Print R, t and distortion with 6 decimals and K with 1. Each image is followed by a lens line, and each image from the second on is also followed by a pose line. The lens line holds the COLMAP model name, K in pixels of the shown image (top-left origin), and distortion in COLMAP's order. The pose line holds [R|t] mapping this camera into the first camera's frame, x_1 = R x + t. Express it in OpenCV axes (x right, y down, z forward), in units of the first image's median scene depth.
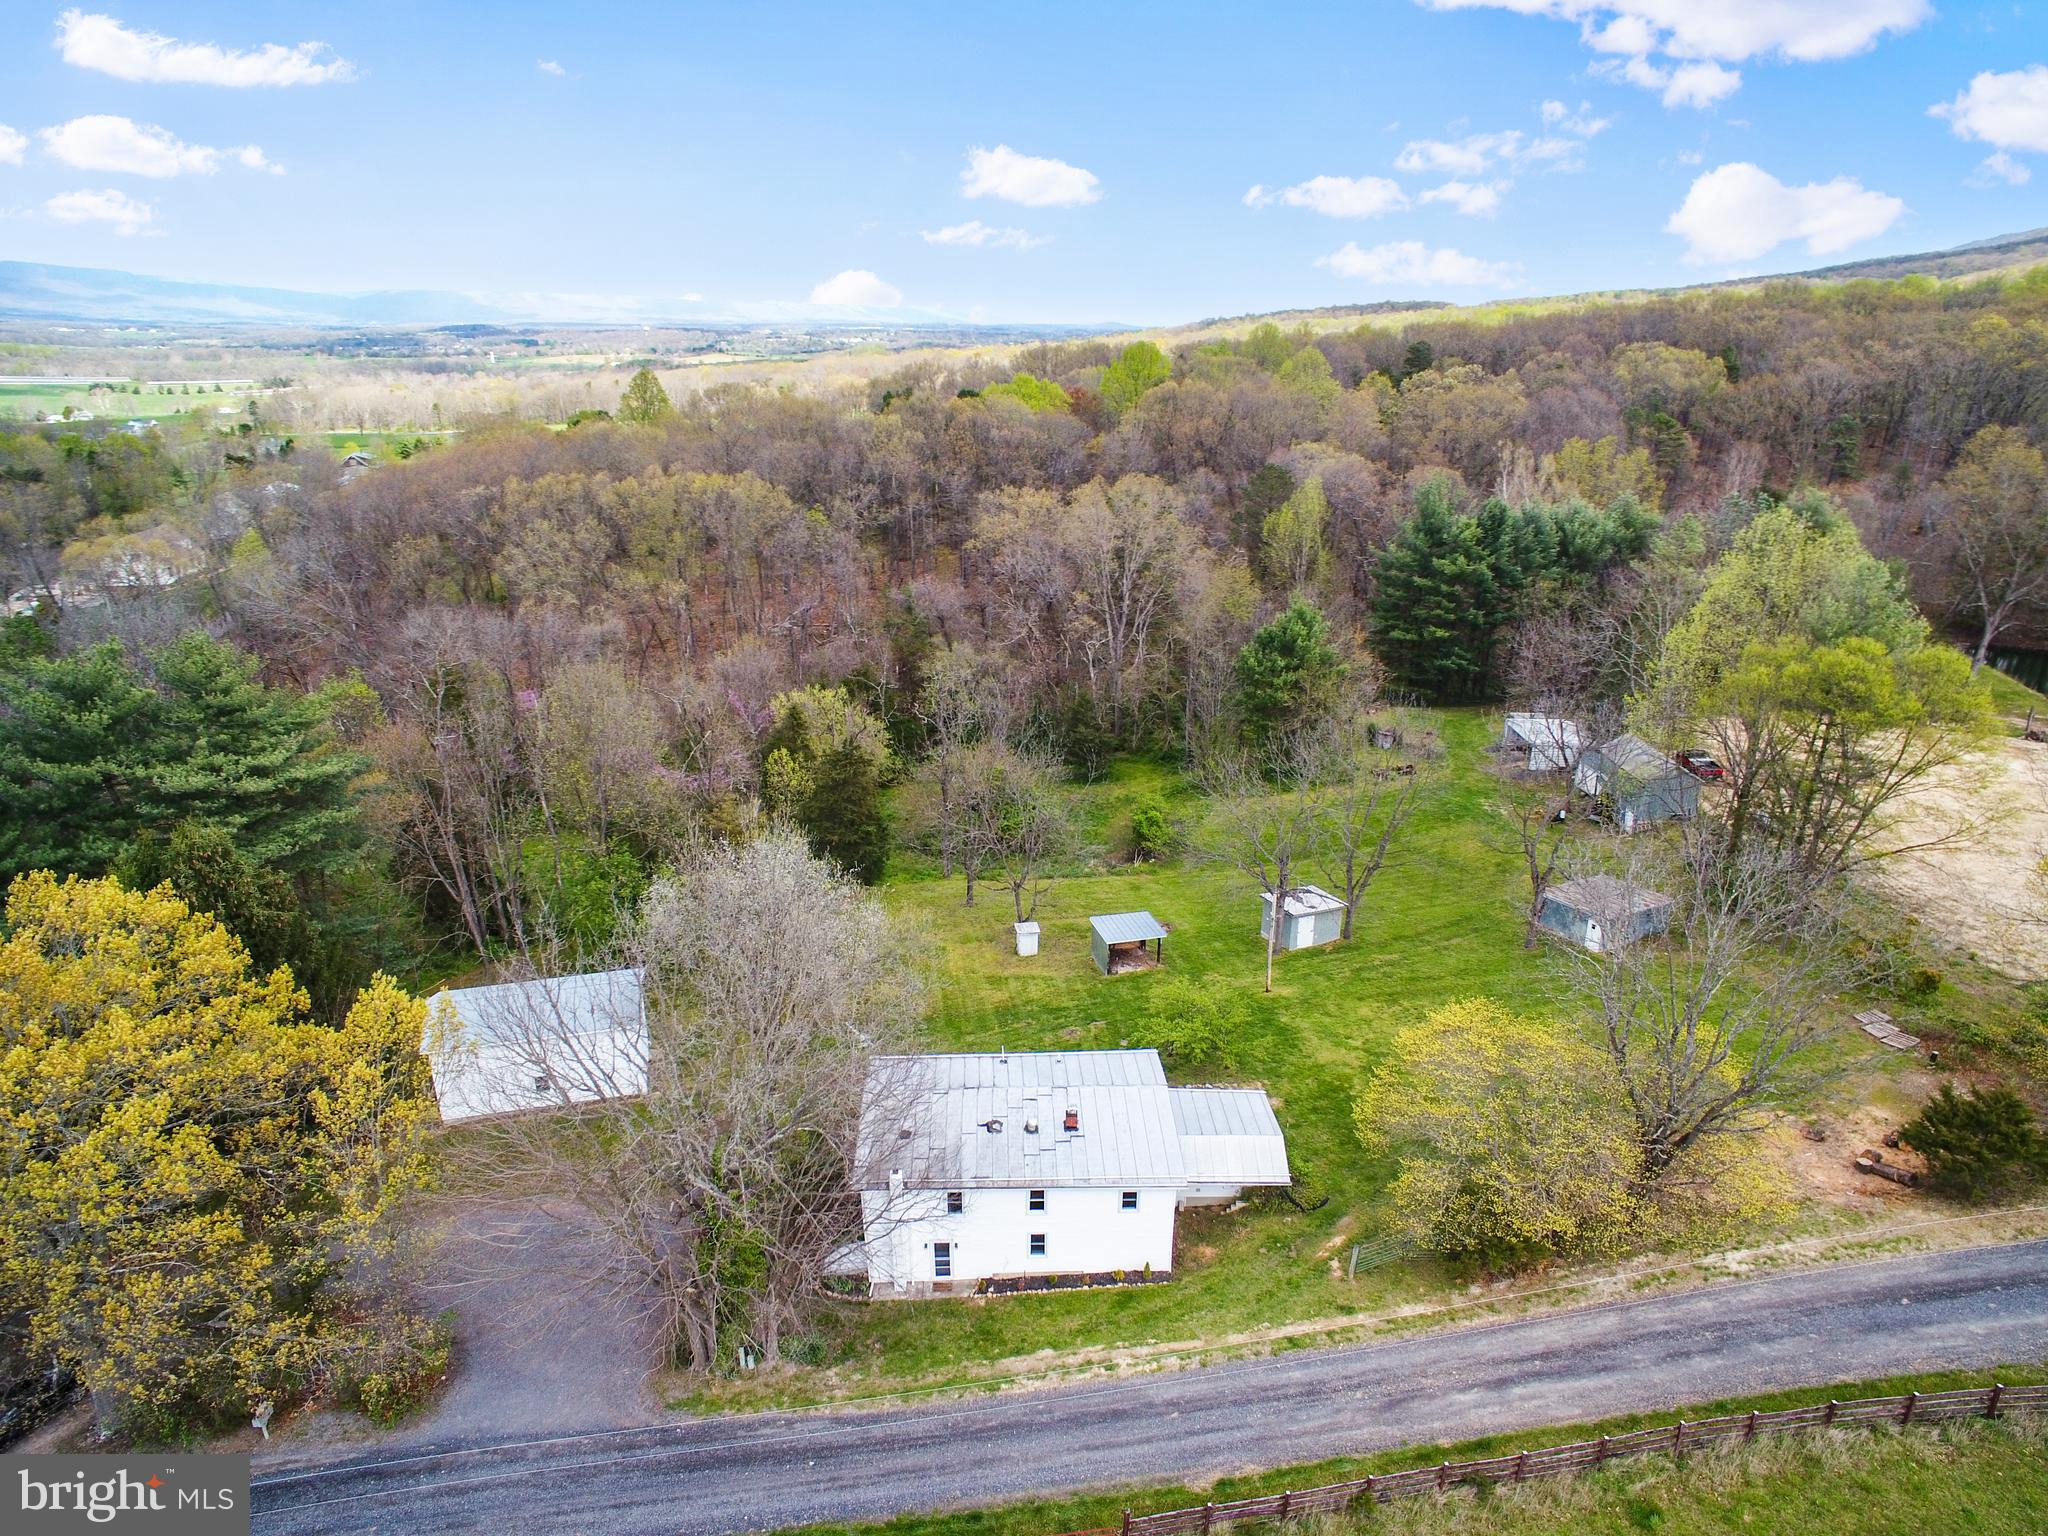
lens RADIAL K [[1195.7, 0, 1022.2], [0, 1195.7, 775.9], [0, 0, 1]] dist [-0.084349, 0.063000]
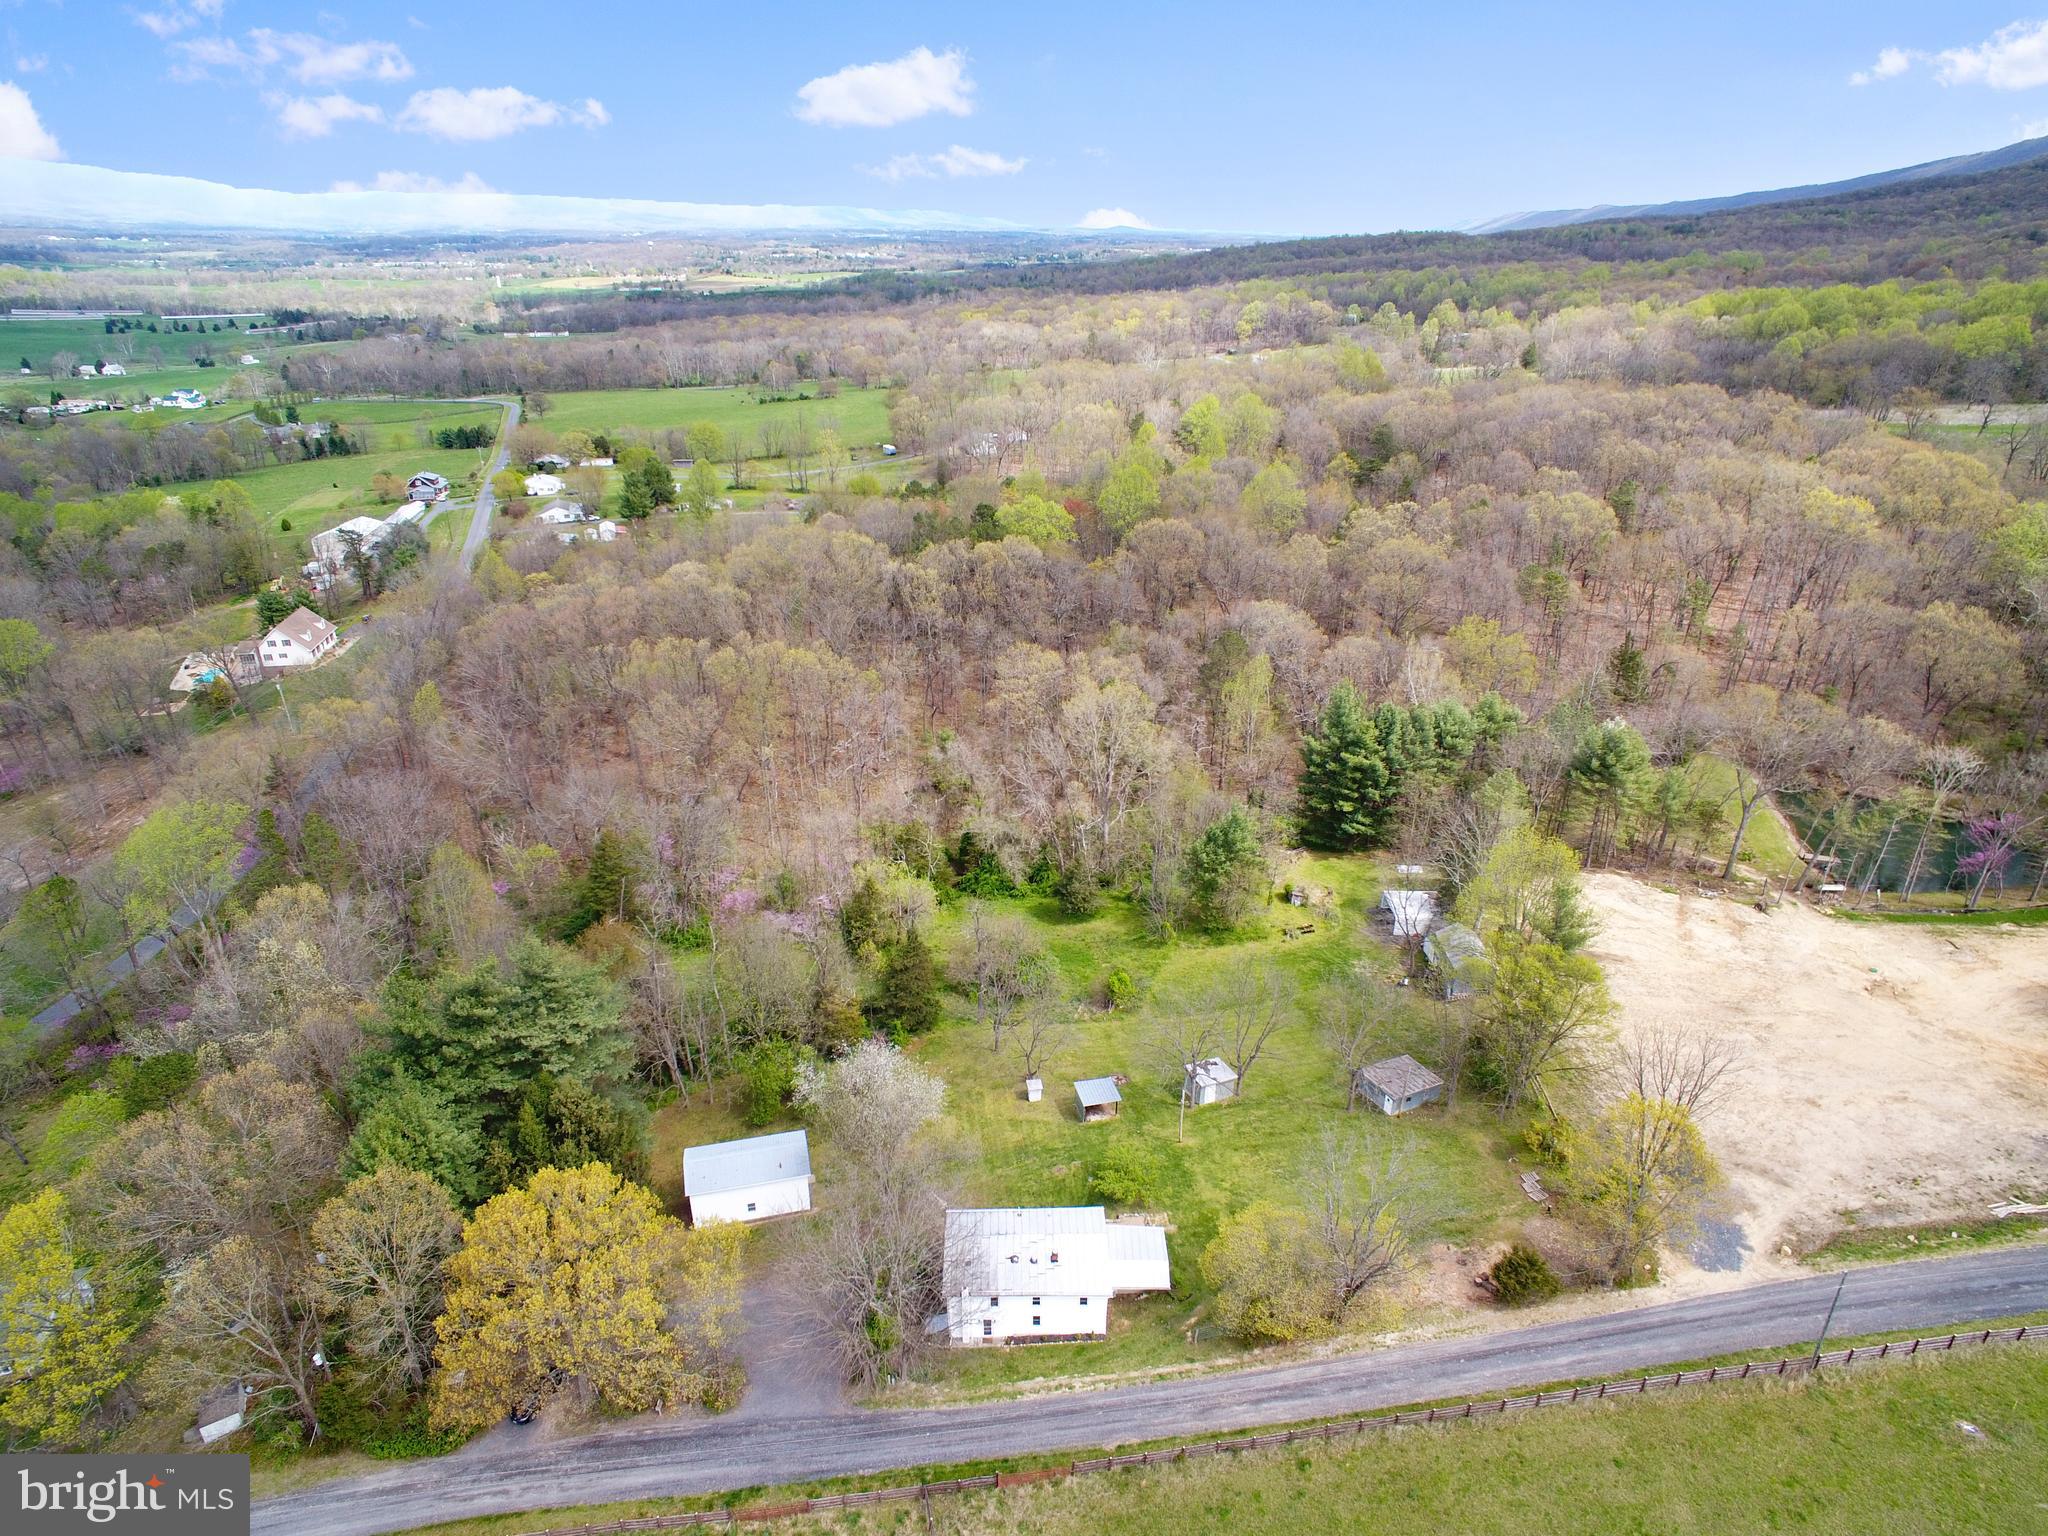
lens RADIAL K [[1195.7, 0, 1018.8], [0, 1195.7, 784.9], [0, 0, 1]] dist [-0.084349, 0.063000]
pose [[0.999906, 0.007439, -0.011499, -0.000281], [-0.006480, 0.996666, 0.081329, -0.644024], [0.012065, -0.081247, 0.996621, -0.866204]]
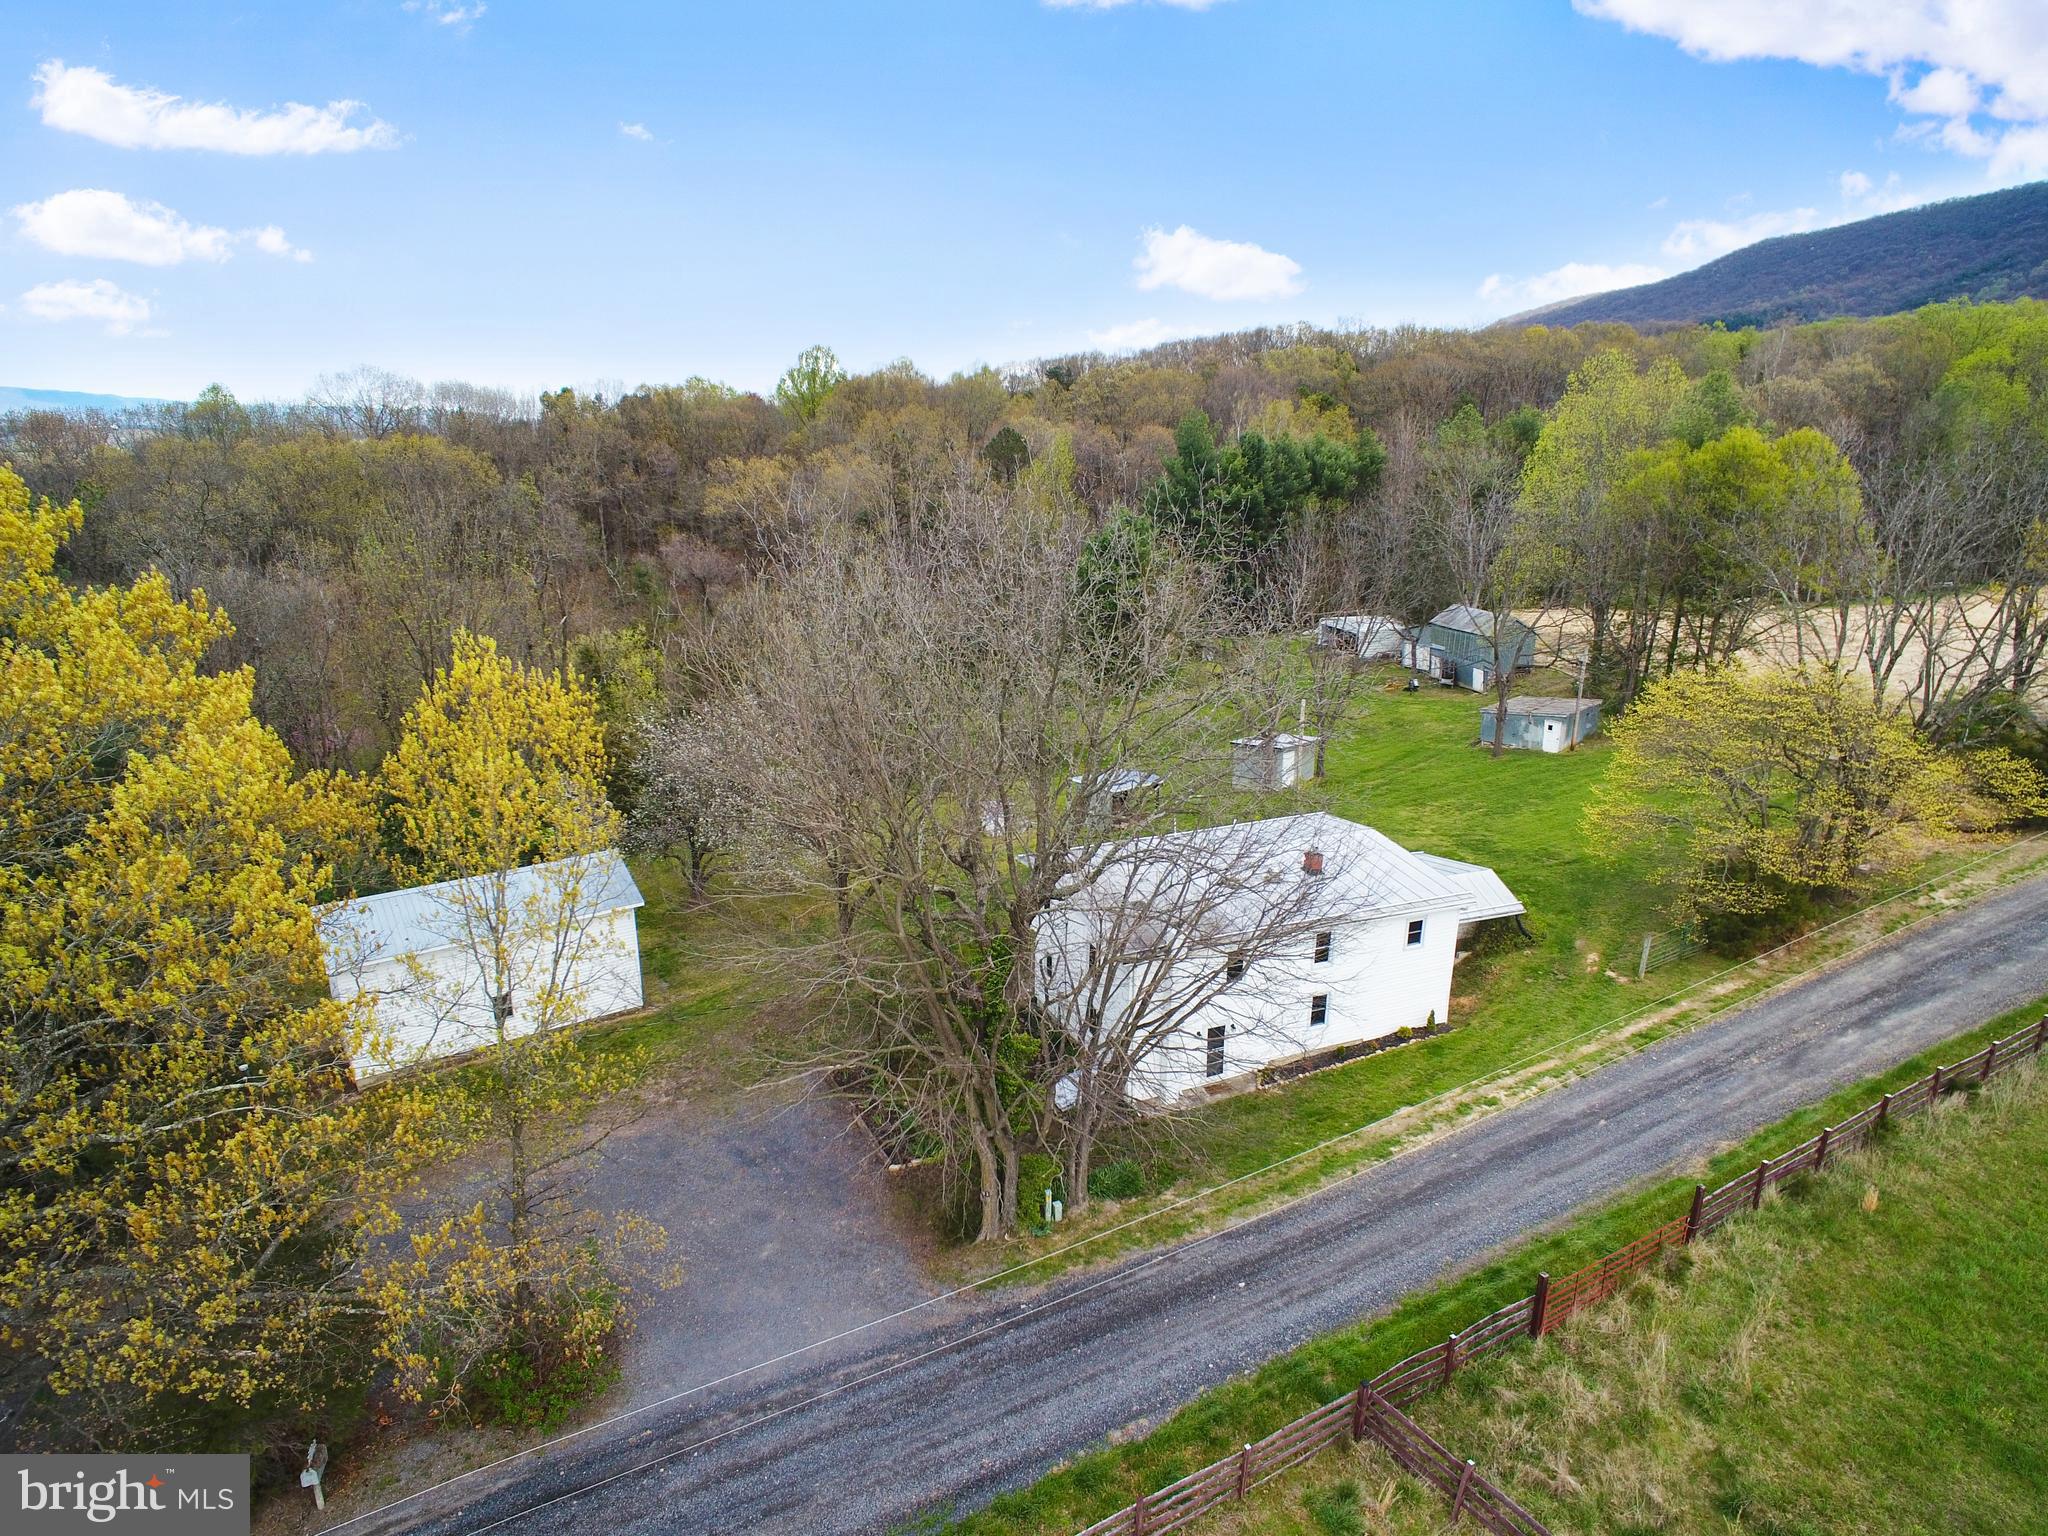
lens RADIAL K [[1195.7, 0, 1024.4], [0, 1195.7, 766.7], [0, 0, 1]] dist [-0.084349, 0.063000]
pose [[0.936981, -0.092027, 0.337042, -0.436424], [0.120275, 0.990684, -0.063867, 0.260985], [-0.328024, 0.100380, 0.939321, 0.290530]]
